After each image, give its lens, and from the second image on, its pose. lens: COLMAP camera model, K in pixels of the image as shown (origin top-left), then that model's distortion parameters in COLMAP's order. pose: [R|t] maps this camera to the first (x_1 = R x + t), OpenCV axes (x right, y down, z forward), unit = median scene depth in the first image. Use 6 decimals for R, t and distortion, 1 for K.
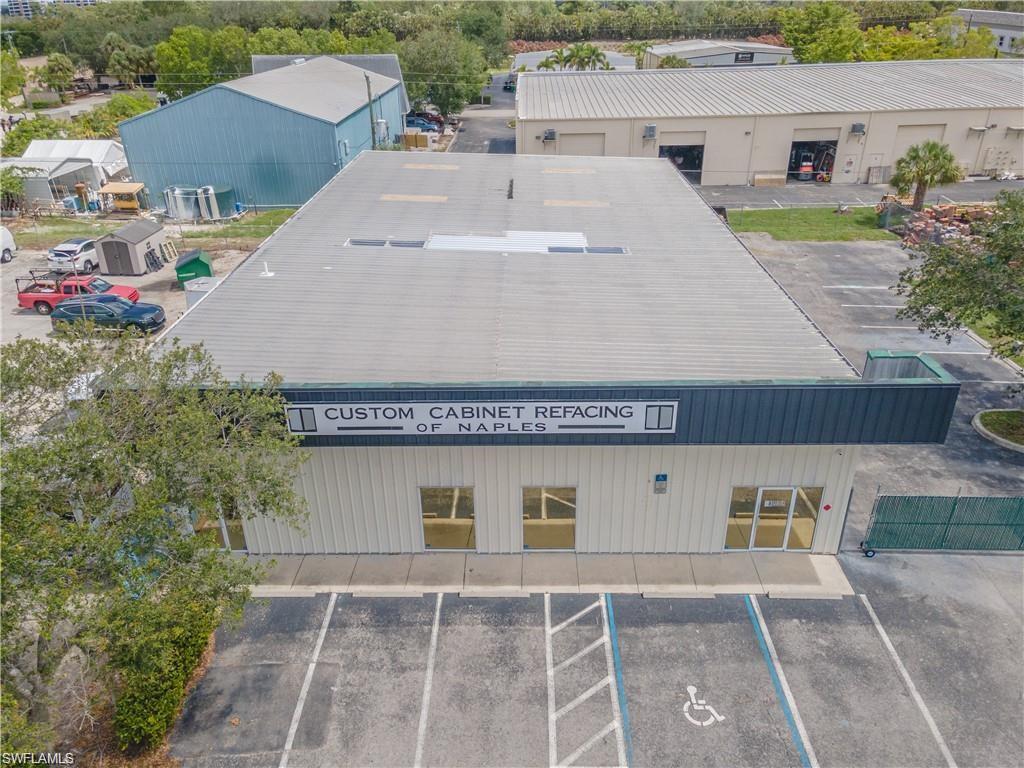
lens RADIAL K [[751.4, 0, 512.1], [0, 751.4, 377.1], [0, 0, 1]] dist [0.009985, 0.056344]
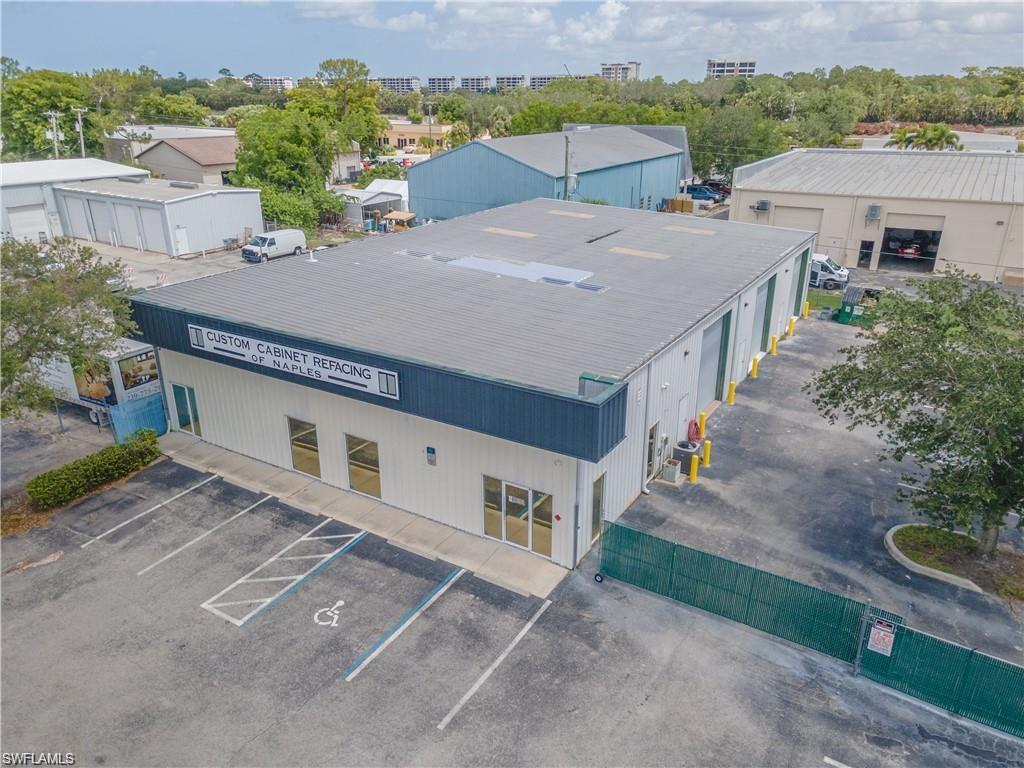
lens RADIAL K [[744.6, 0, 512.0], [0, 744.6, 384.0], [0, 0, 1]] dist [0.030868, 0.026209]
pose [[0.862332, 0.201738, -0.464419, 0.818609], [-0.239018, 0.970763, -0.022121, 0.027893], [0.446379, 0.130080, 0.885339, 0.011155]]
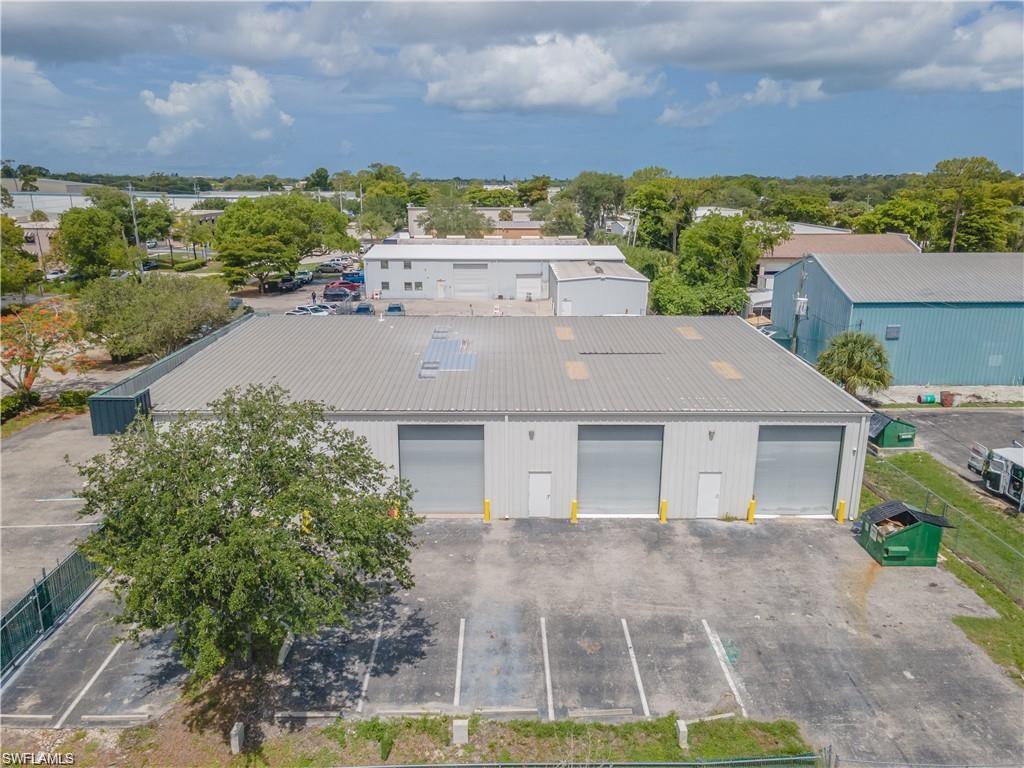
lens RADIAL K [[751.4, 0, 512.1], [0, 751.4, 377.1], [0, 0, 1]] dist [0.009985, 0.056344]
pose [[0.033097, 0.271337, -0.961915, 1.968833], [-0.451275, 0.862806, 0.227853, -0.753480], [0.891771, 0.426547, 0.151003, 1.359027]]
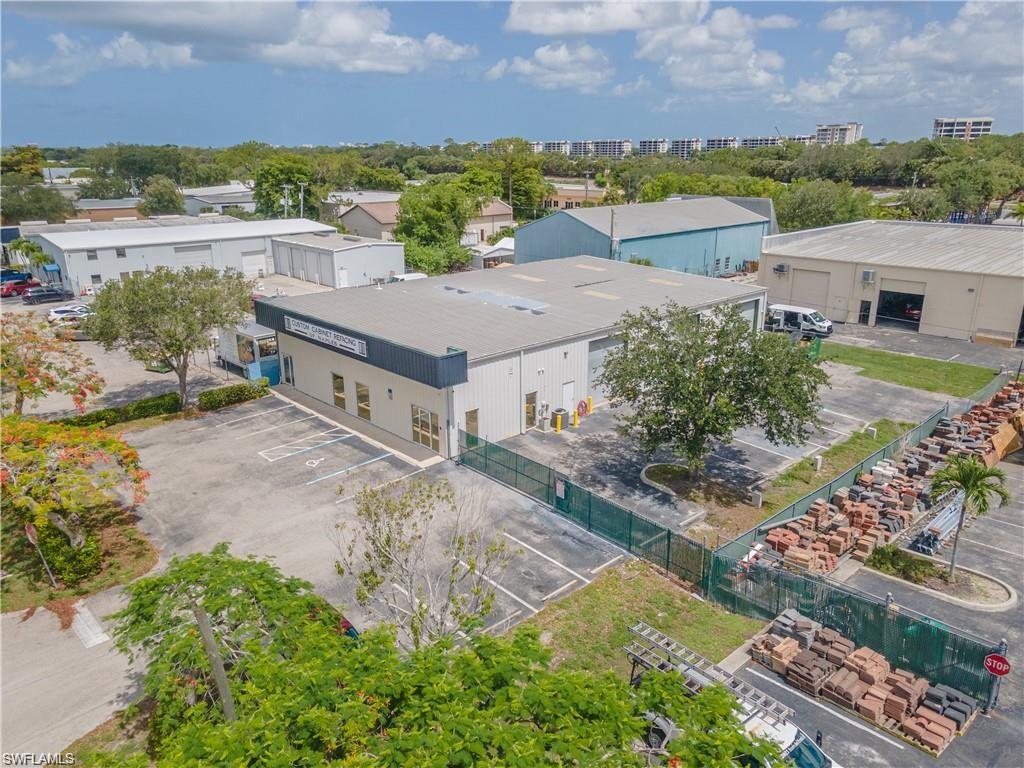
lens RADIAL K [[744.6, 0, 512.0], [0, 744.6, 384.0], [0, 0, 1]] dist [0.030868, 0.026209]
pose [[0.692984, 0.229261, -0.683530, 1.822477], [-0.328902, 0.944215, -0.016755, 0.038297], [0.641558, 0.236425, 0.729730, -0.293135]]
